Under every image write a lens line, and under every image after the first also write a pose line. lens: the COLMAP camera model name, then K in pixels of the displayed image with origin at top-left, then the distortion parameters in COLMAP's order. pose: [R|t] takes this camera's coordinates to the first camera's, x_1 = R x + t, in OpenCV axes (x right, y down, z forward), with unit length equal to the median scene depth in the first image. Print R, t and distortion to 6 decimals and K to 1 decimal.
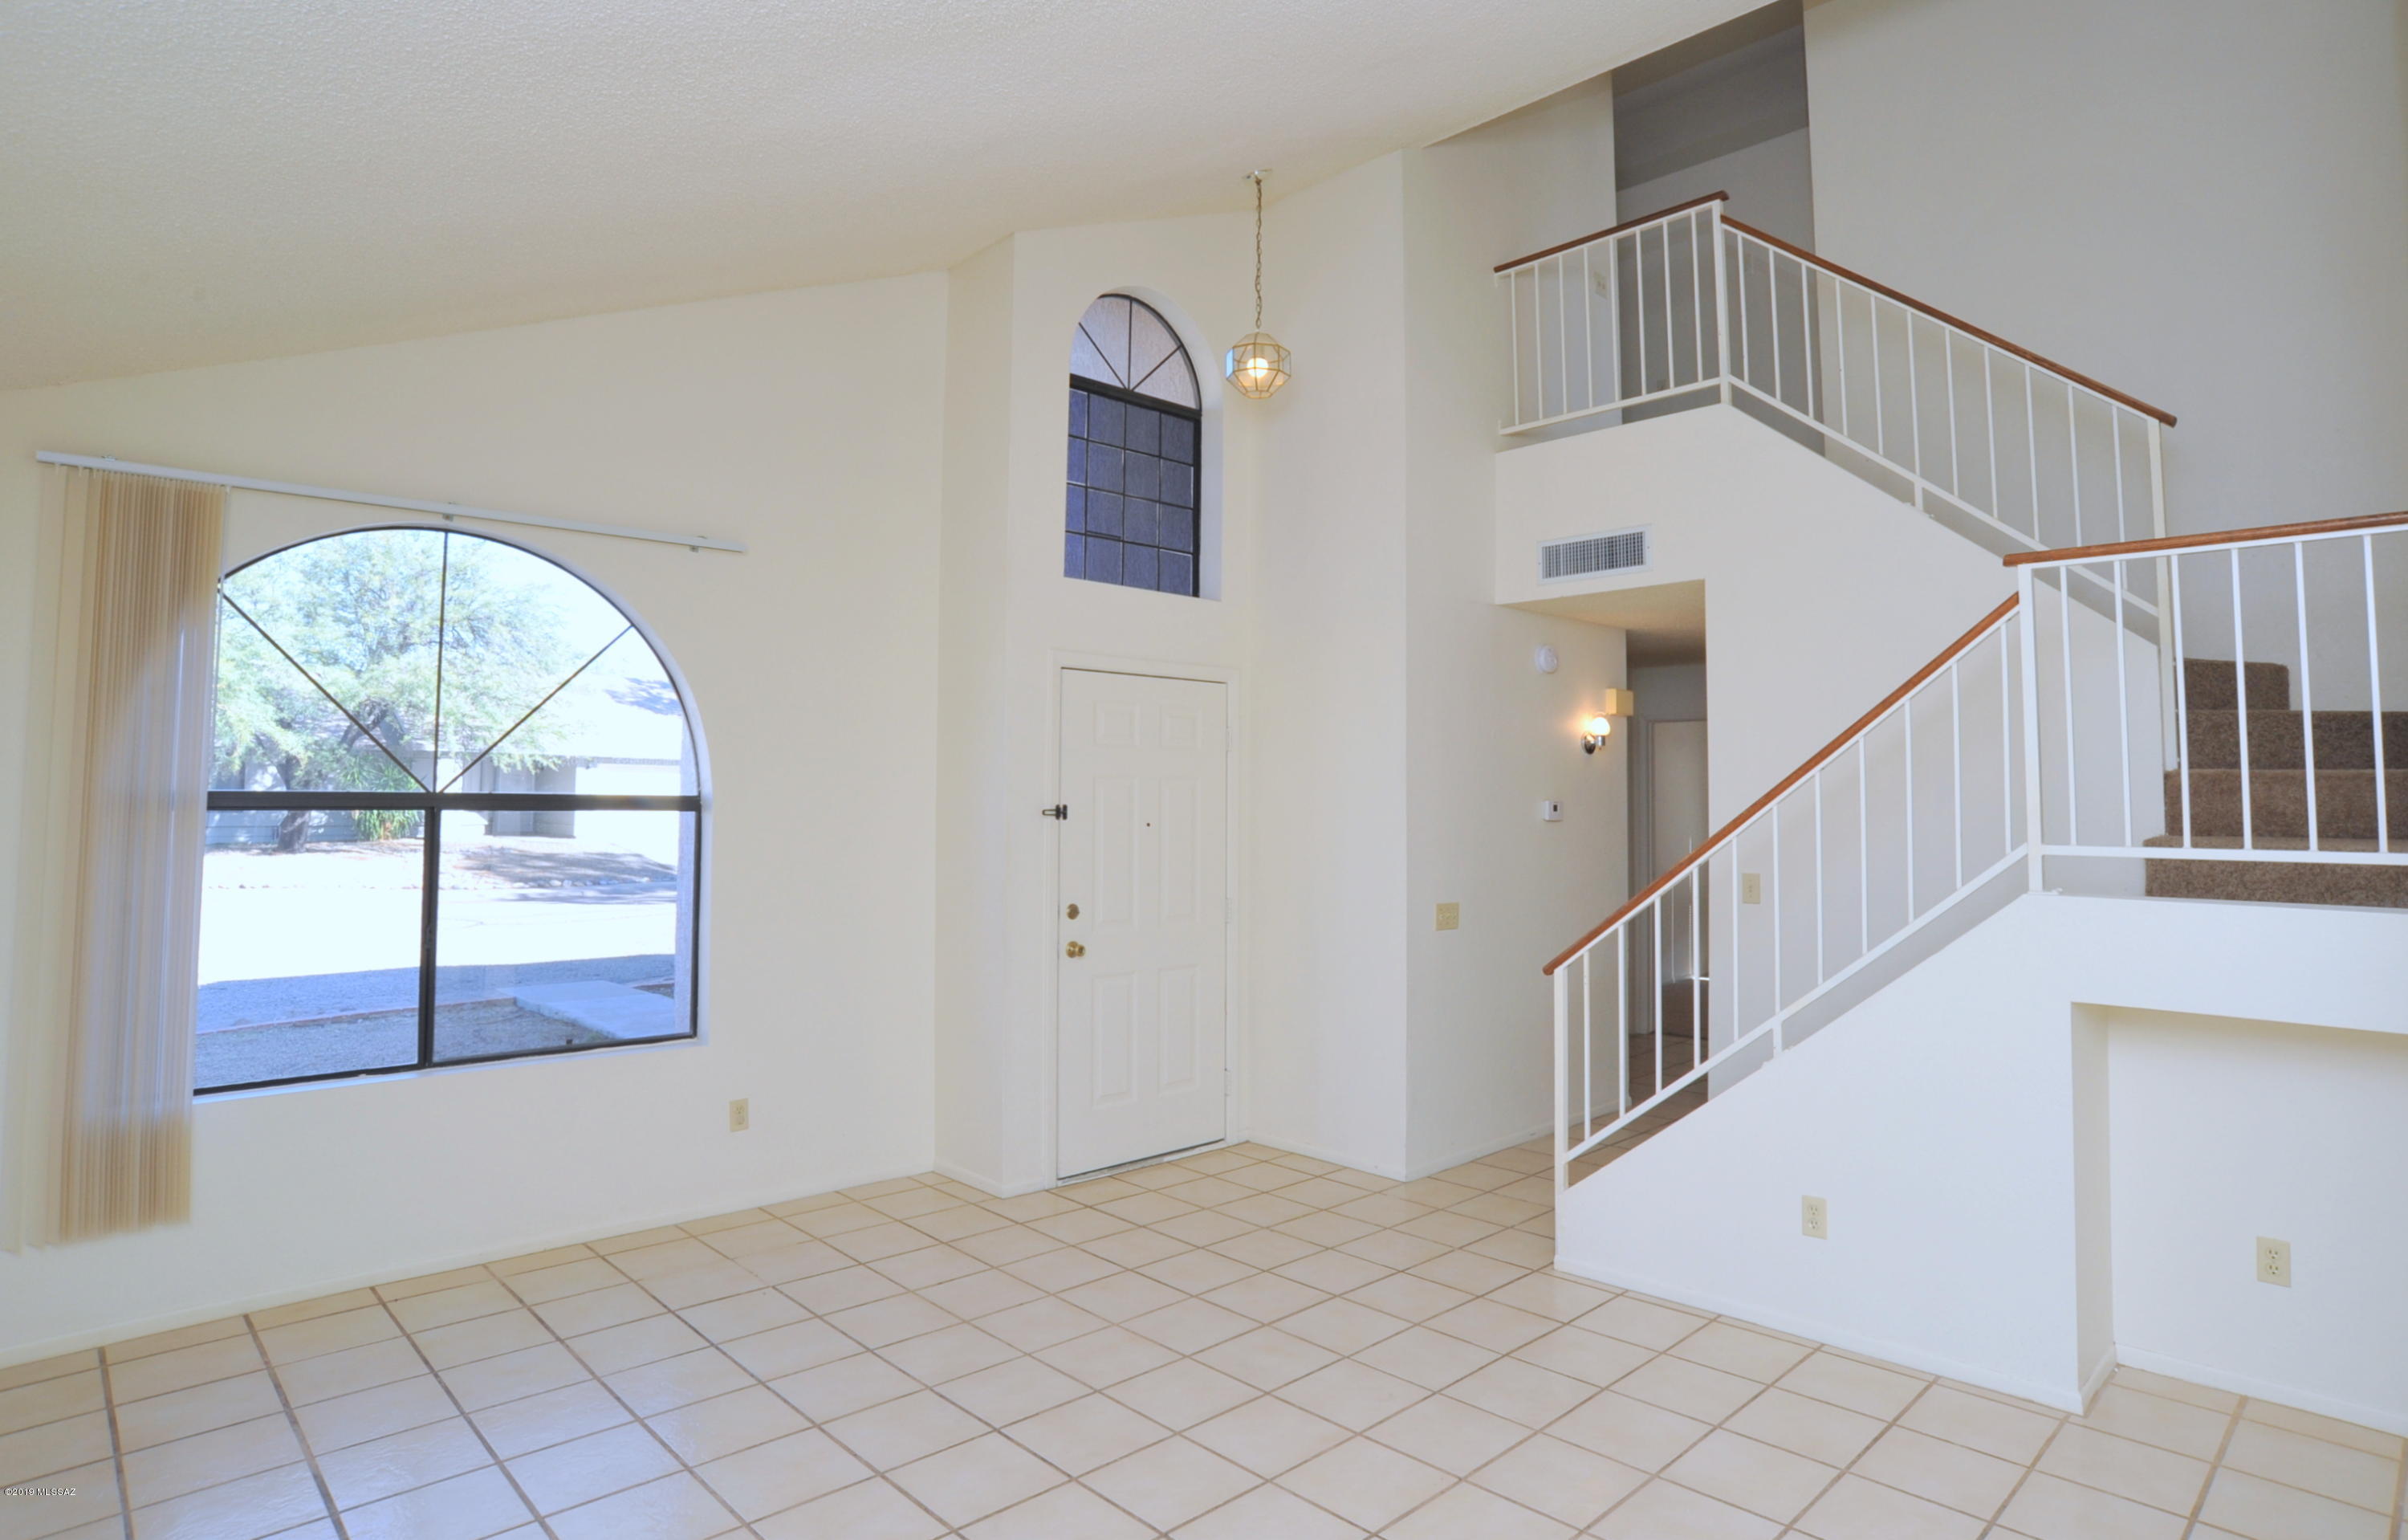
lens RADIAL K [[1295.7, 0, 1259.4], [0, 1295.7, 713.3], [0, 0, 1]] dist [-0.101175, 0.046323]
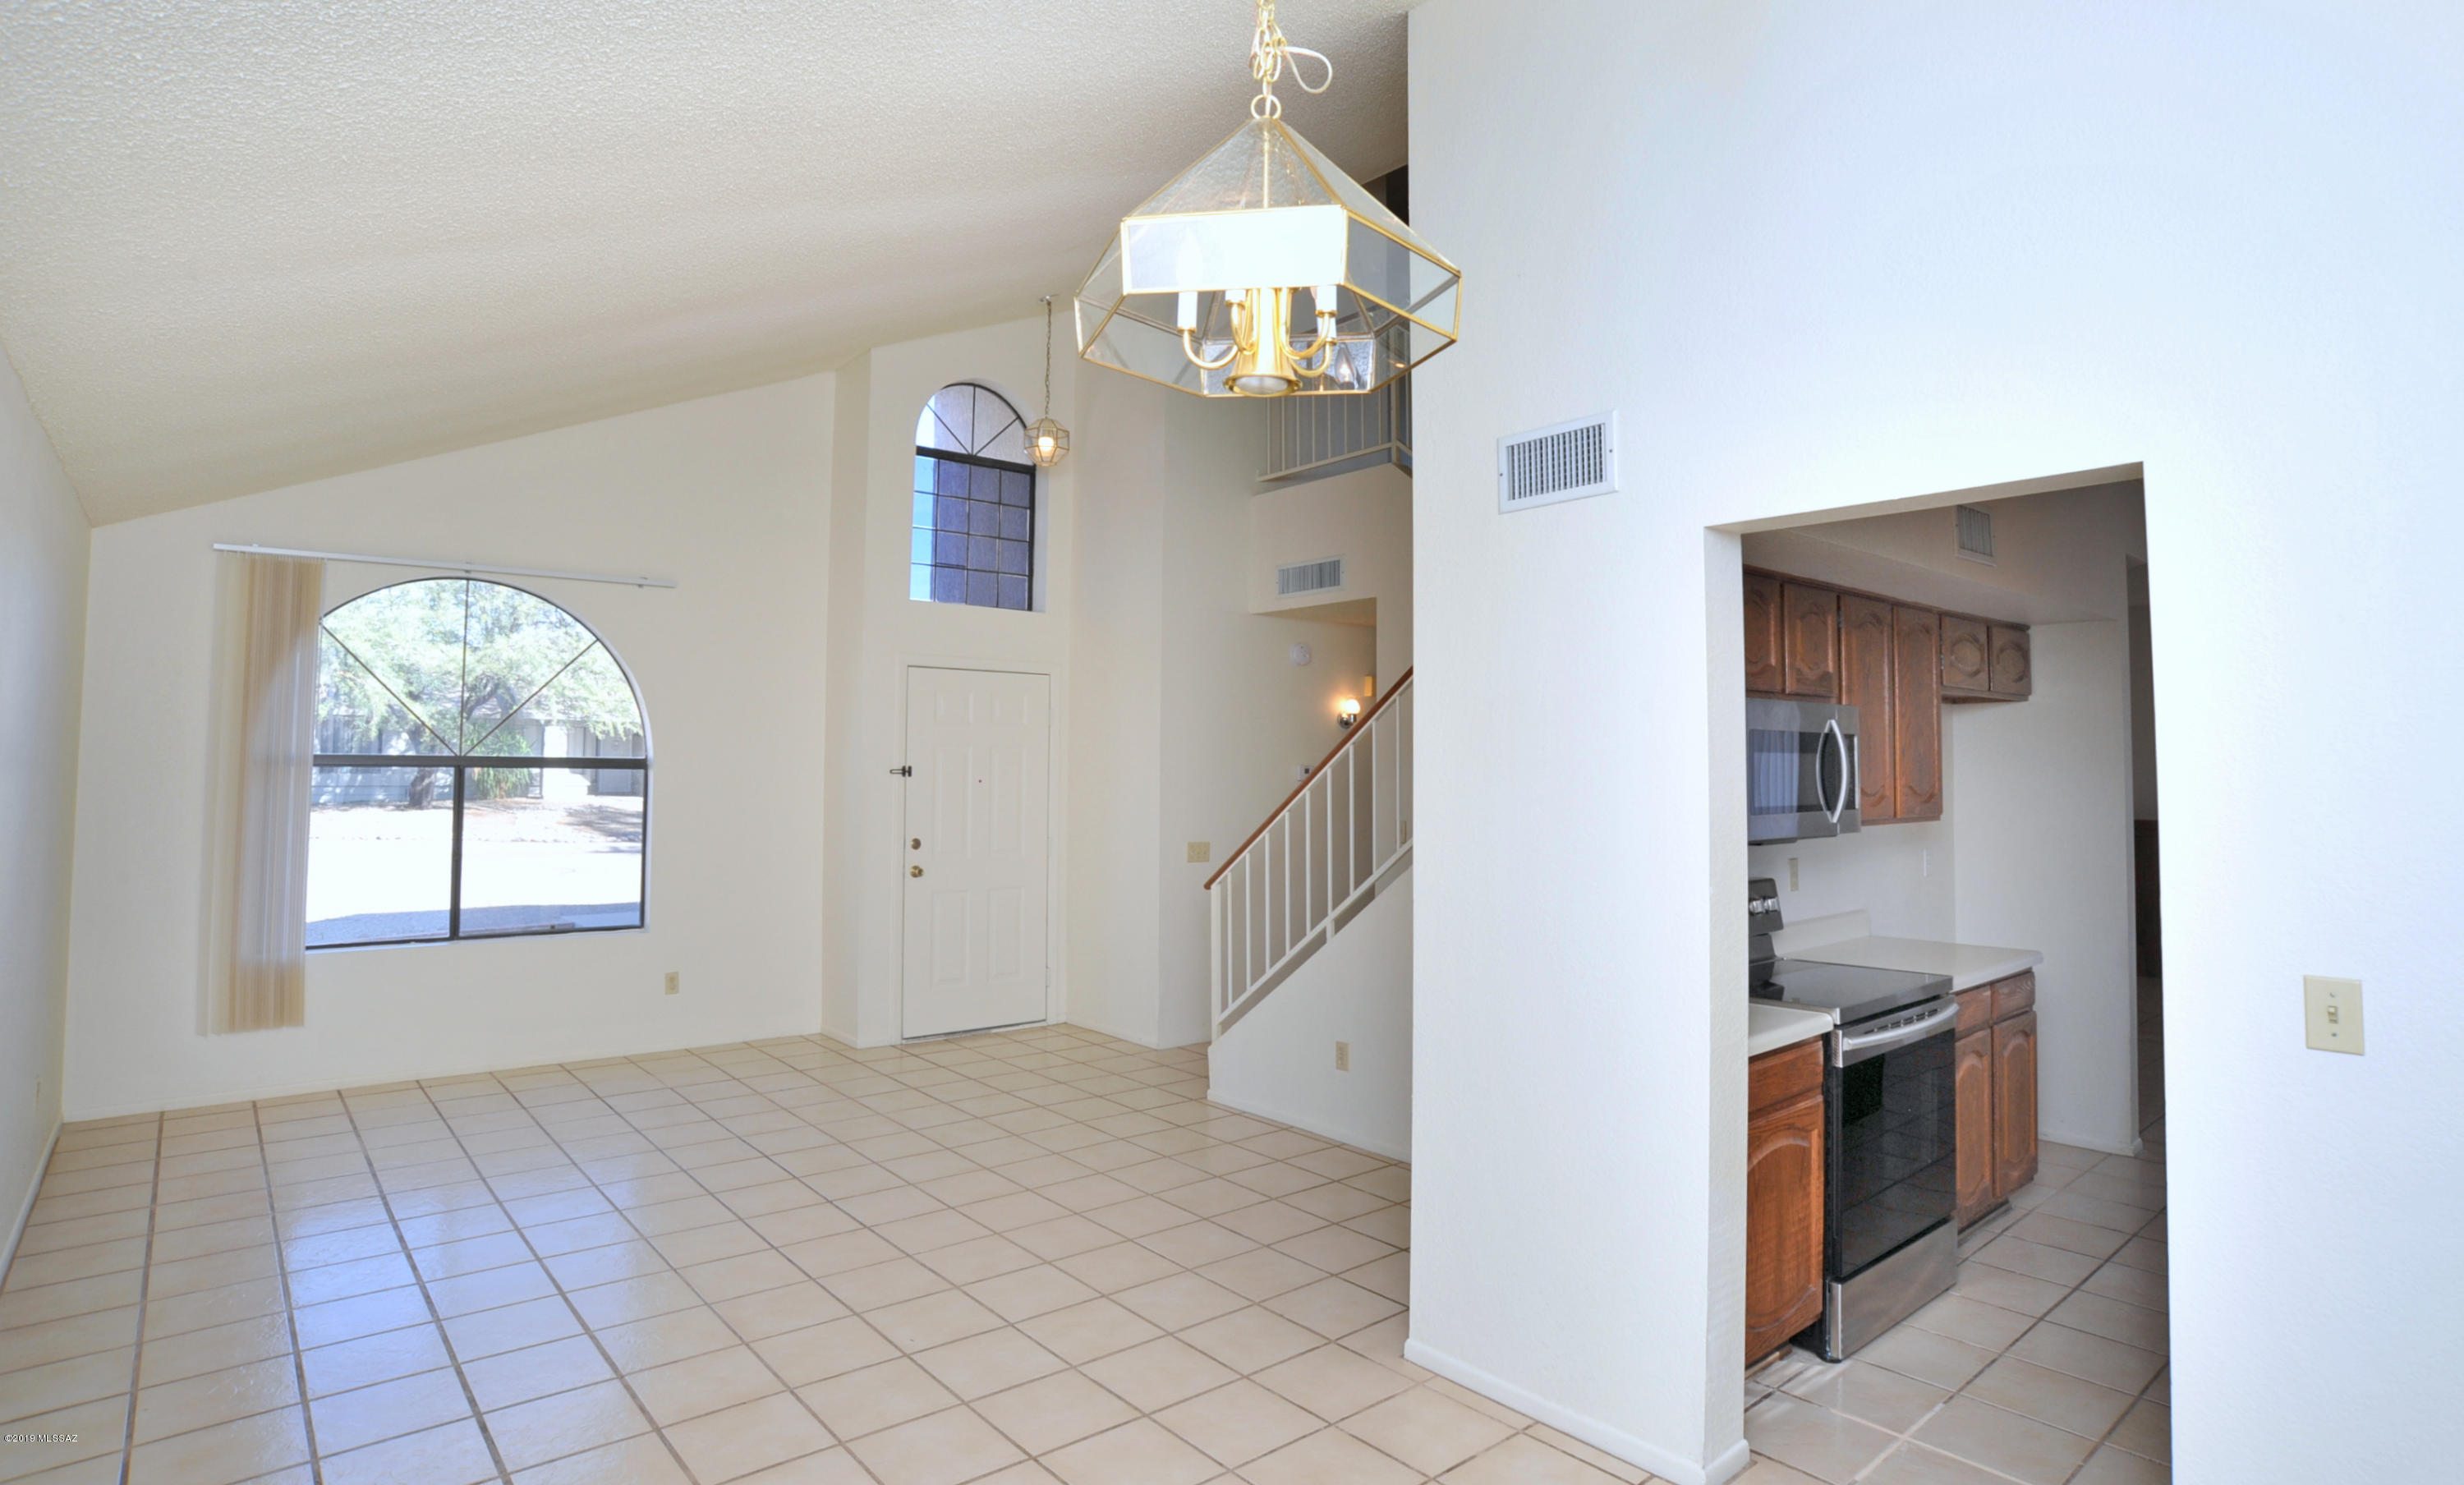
lens RADIAL K [[1283.7, 0, 1251.3], [0, 1283.7, 684.0], [0, 0, 1]] dist [-0.109542, 0.054384]
pose [[0.996876, -0.001693, -0.078962, 0.314566], [0.001959, 0.999993, 0.003297, -0.019892], [0.078956, -0.003441, 0.996872, -0.314823]]
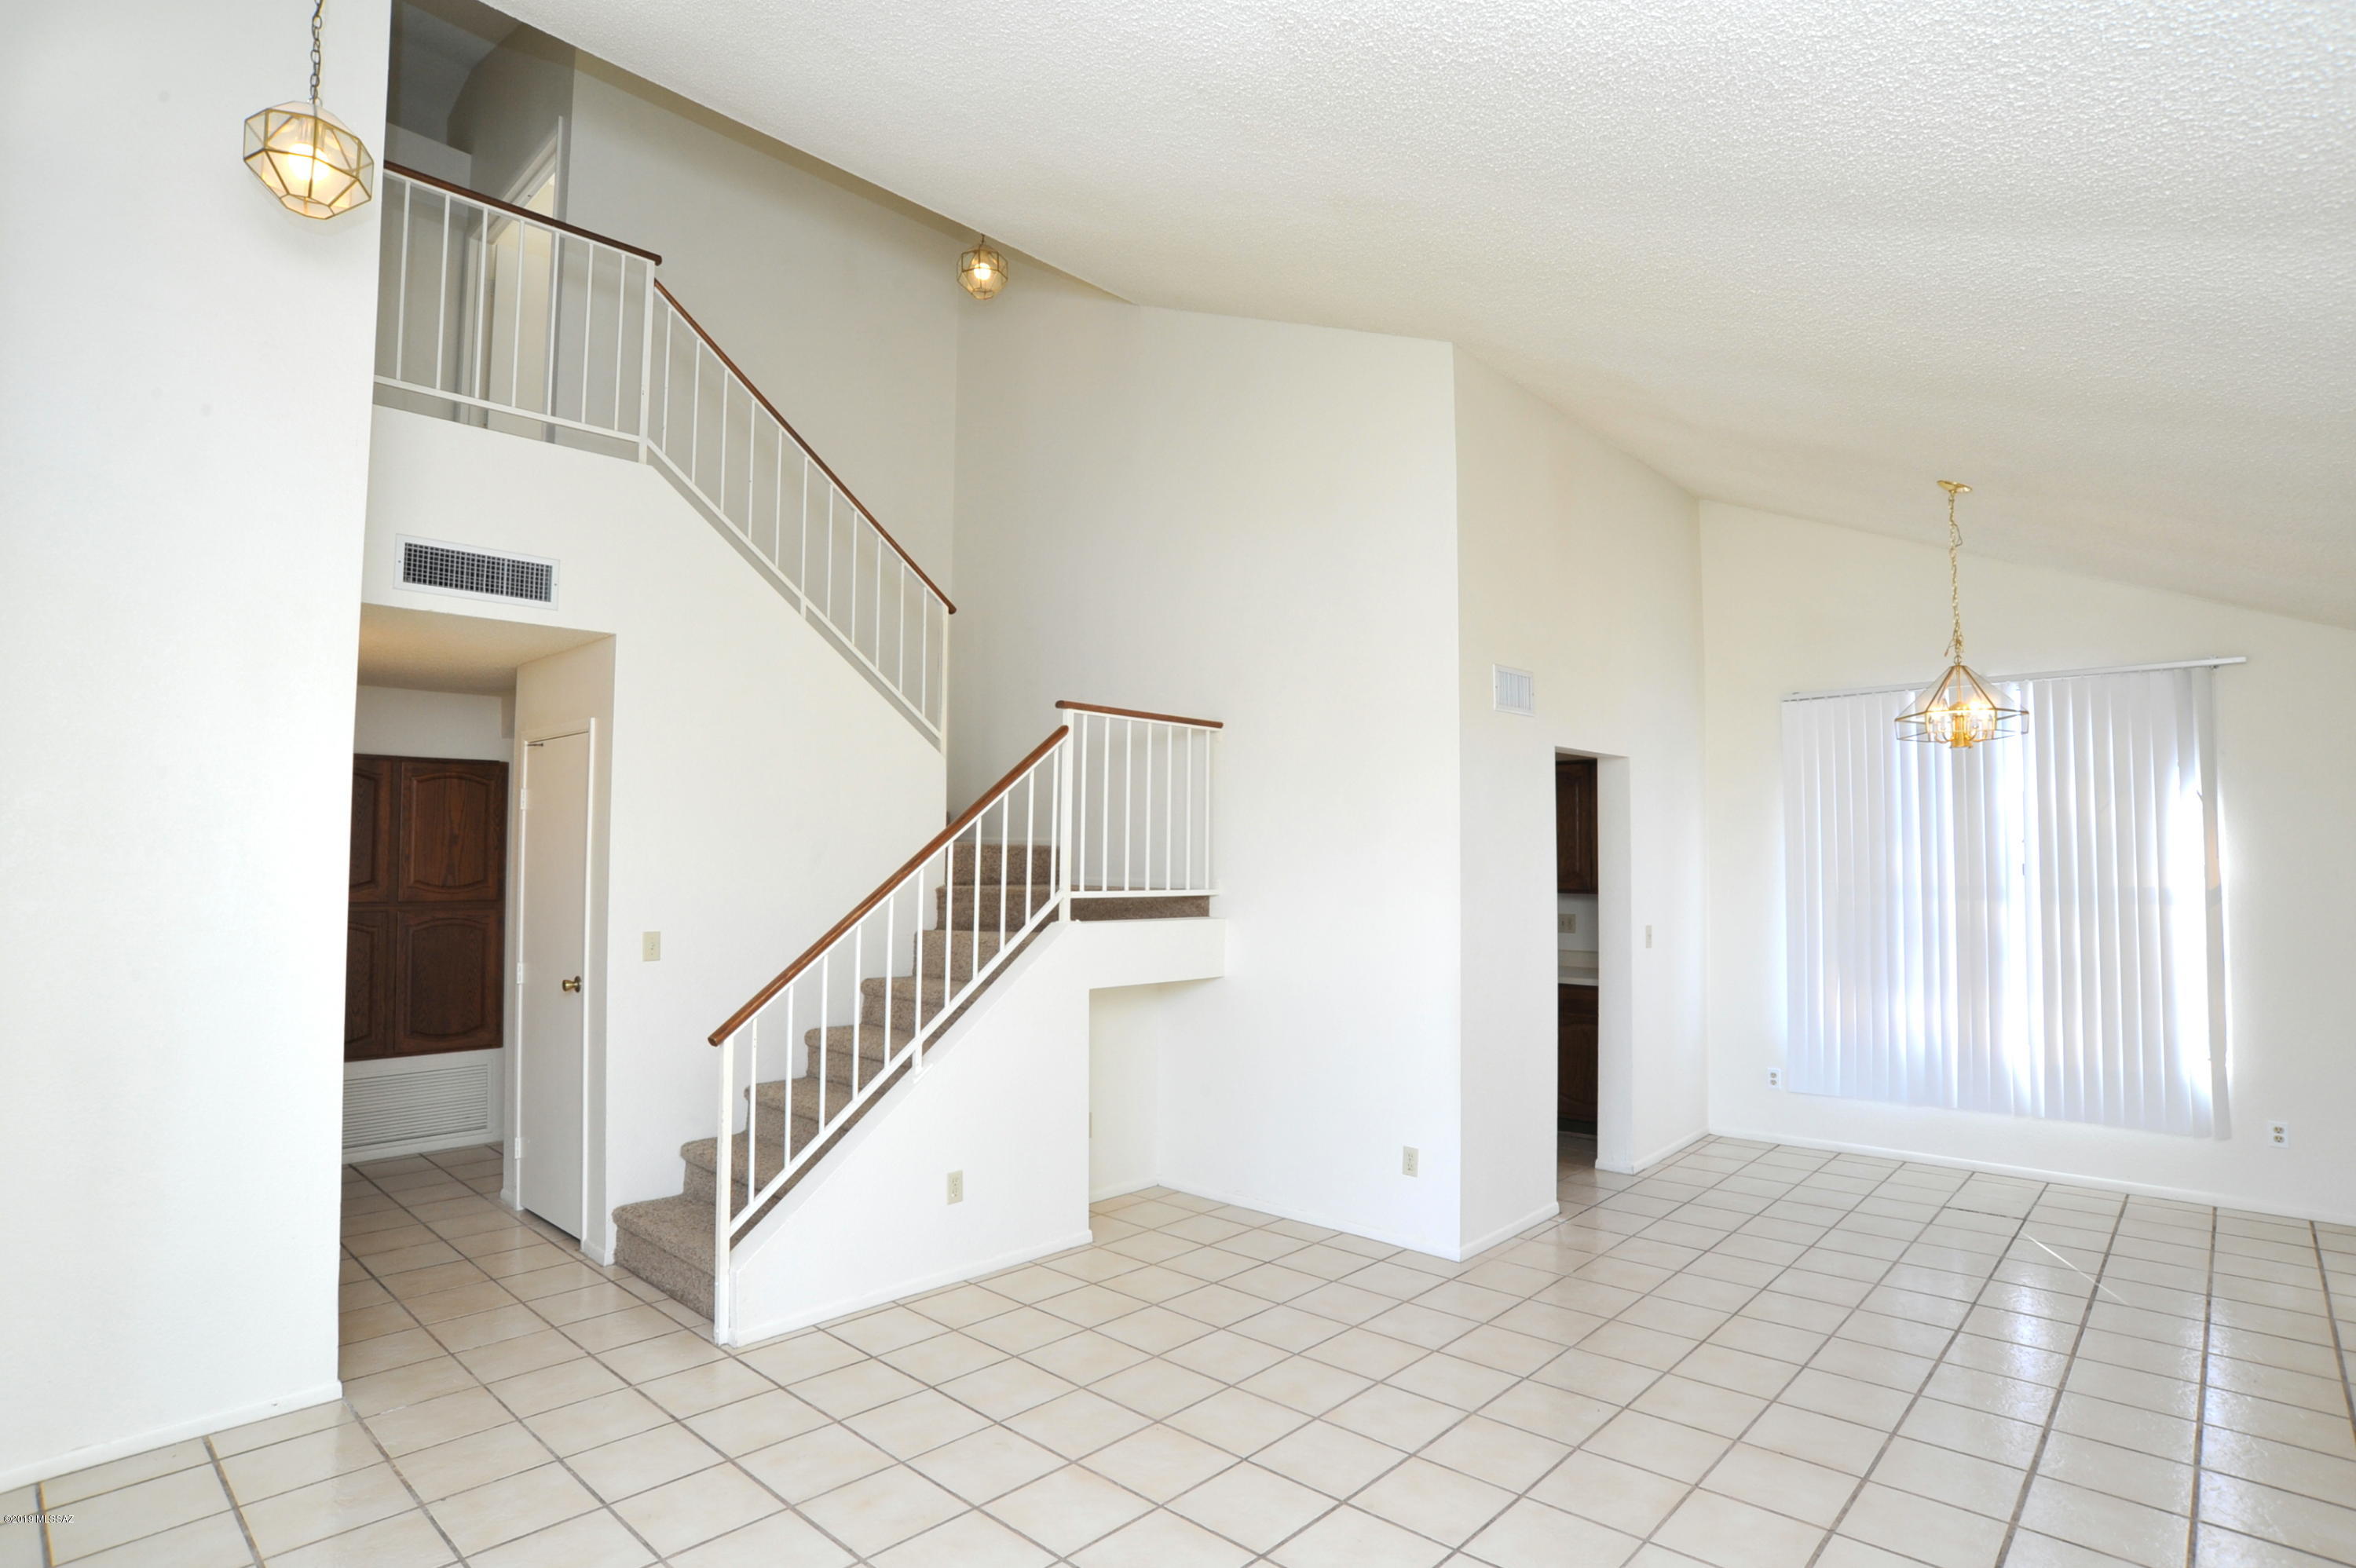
lens RADIAL K [[1202.9, 0, 1191.5], [0, 1202.9, 807.3], [0, 0, 1]] dist [-0.107268, 0.050635]
pose [[-0.032727, 0.039302, 0.998691, -0.543958], [-0.070015, 0.996682, -0.041518, 0.032808], [-0.997009, -0.071282, -0.029867, 0.566722]]
